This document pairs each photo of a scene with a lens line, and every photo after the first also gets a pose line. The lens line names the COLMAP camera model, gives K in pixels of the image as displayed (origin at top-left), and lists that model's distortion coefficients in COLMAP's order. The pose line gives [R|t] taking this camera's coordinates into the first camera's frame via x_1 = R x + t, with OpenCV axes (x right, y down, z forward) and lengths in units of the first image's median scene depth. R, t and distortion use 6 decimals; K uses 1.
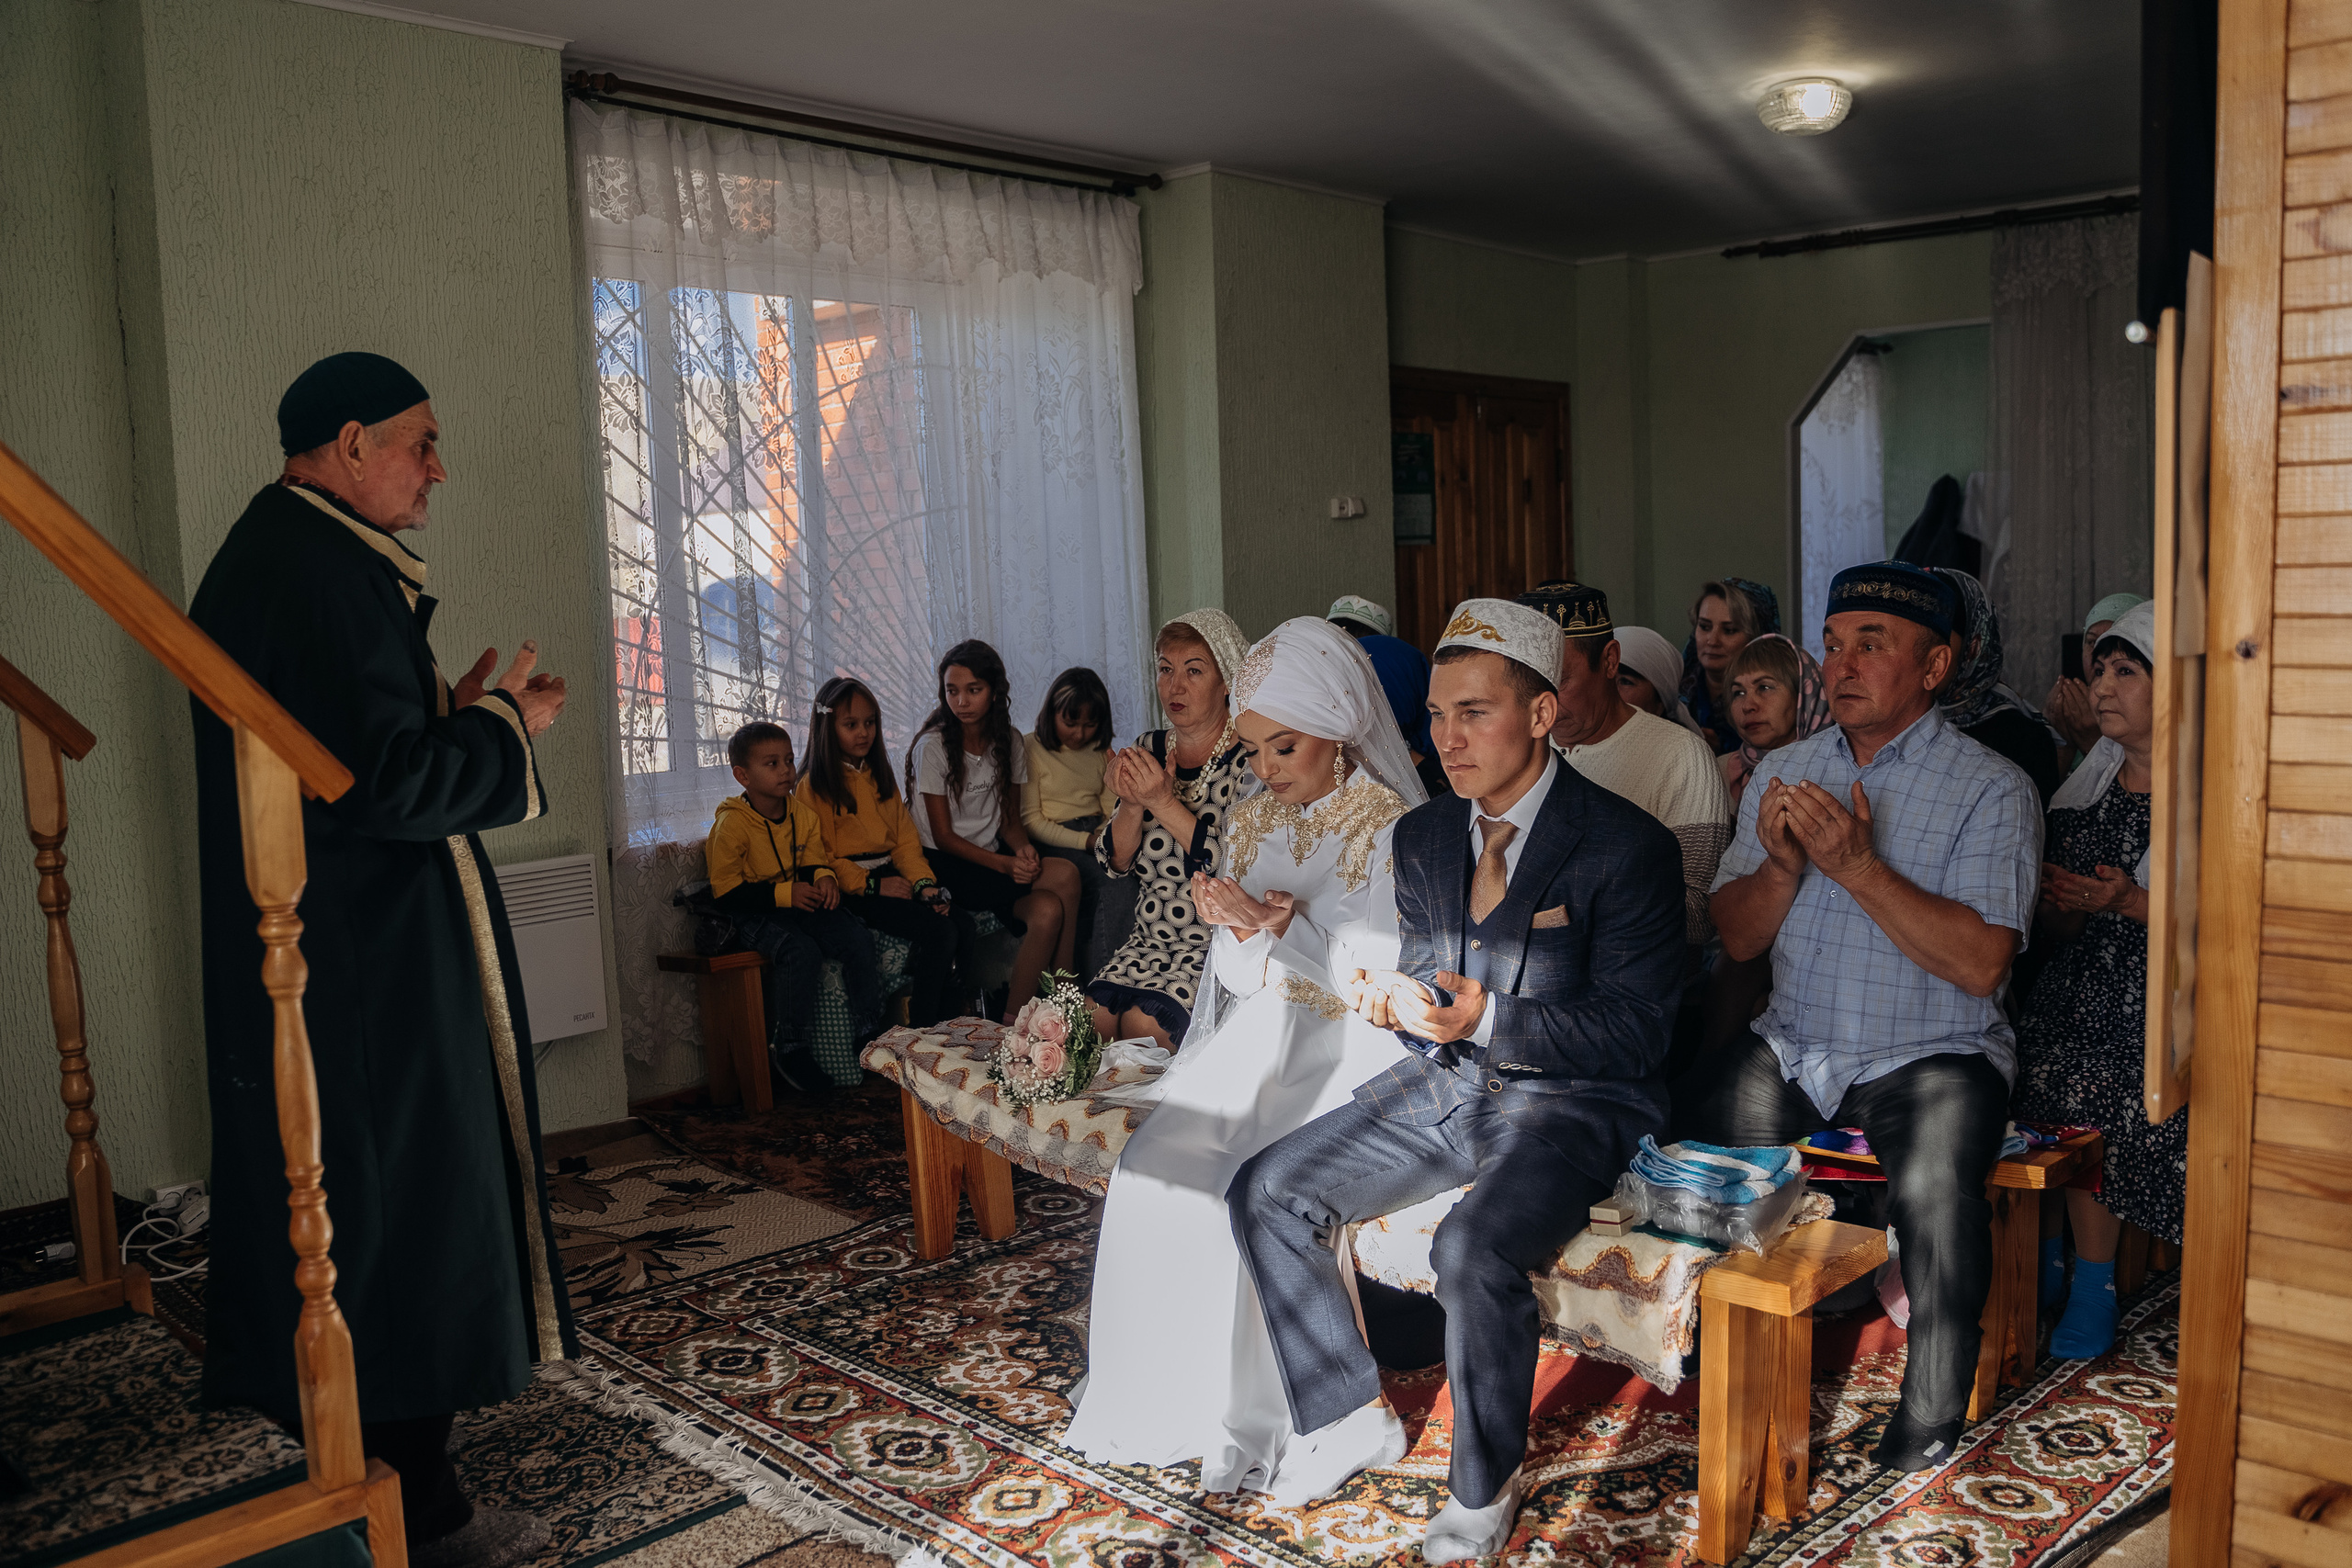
lens RADIAL K [[1933.1, 0, 1181.0], [0, 1933.1, 782.5], [0, 0, 1]] dist [-0.122959, 0.120101]
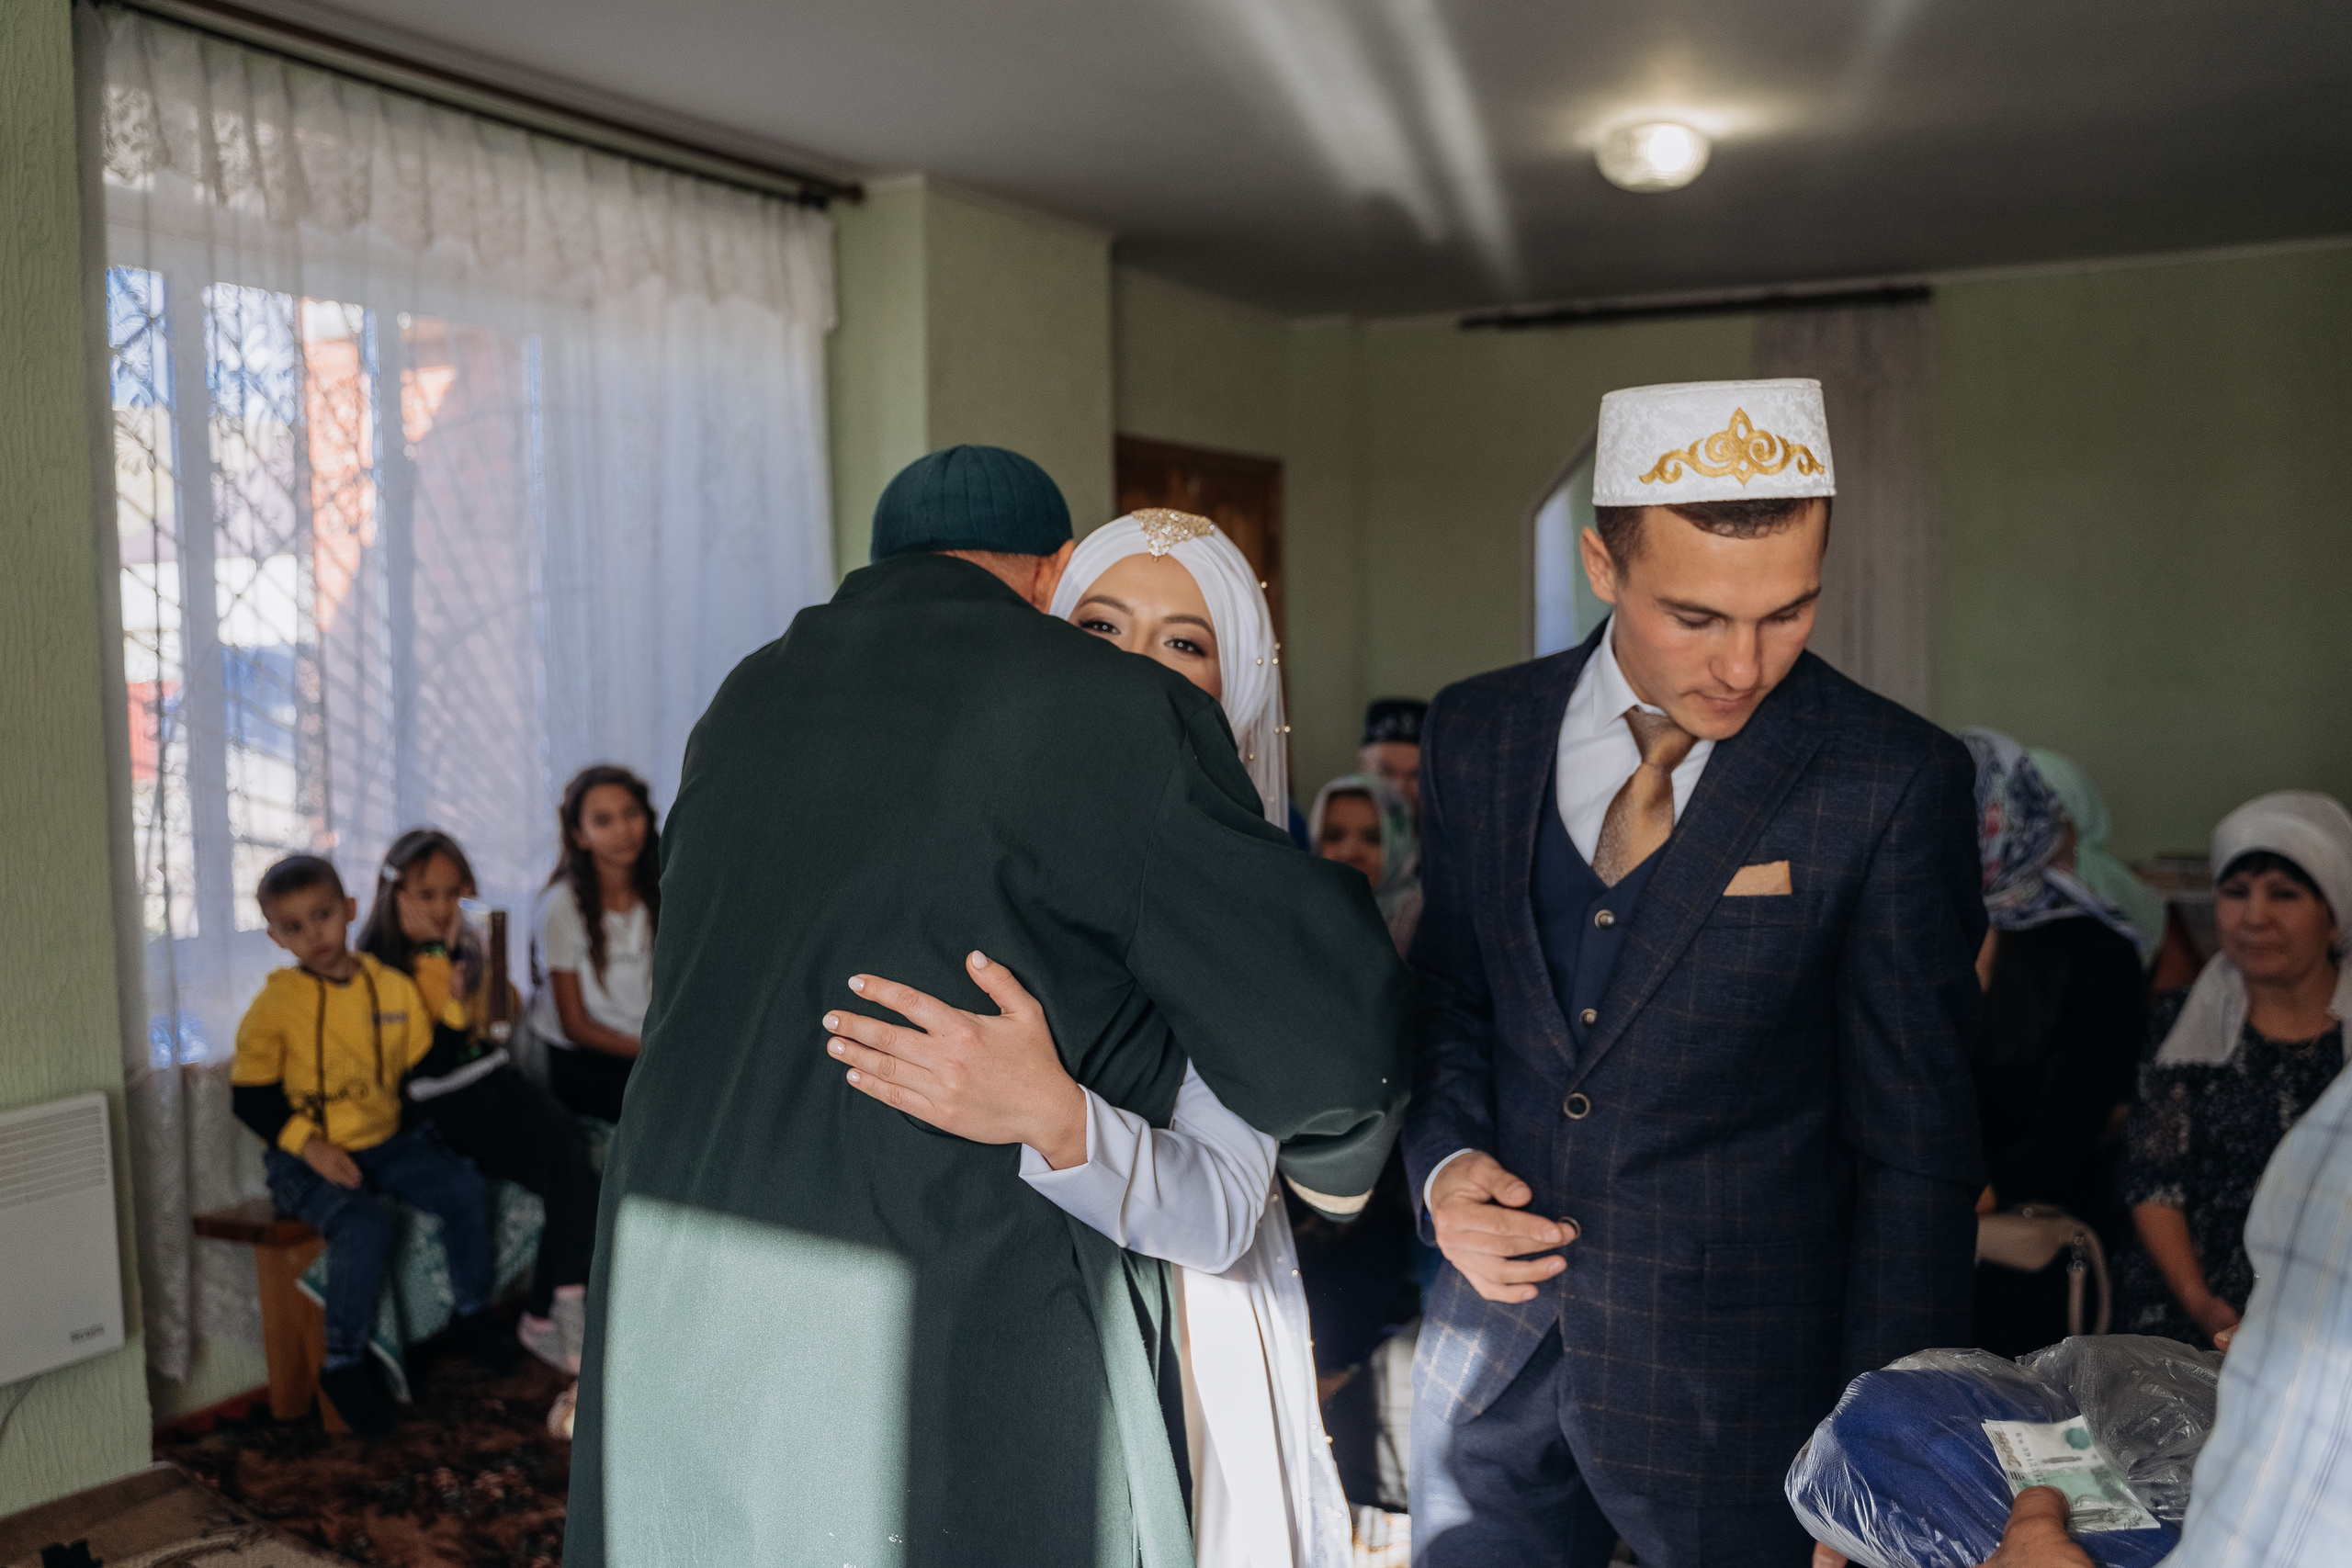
lens RADIAL K [[1988.7, 0, 1200.6], [0, 1988.7, 792.2], [0, 0, 1]] dist [-0.108377, 0.092543]
pose [[0.969837, 0.006256, 0.243675, -0.120491], [0.001339, 0.999519, -0.030992, -0.061280], [-0.243752, 0.030384, 0.969362, 0.285595]]
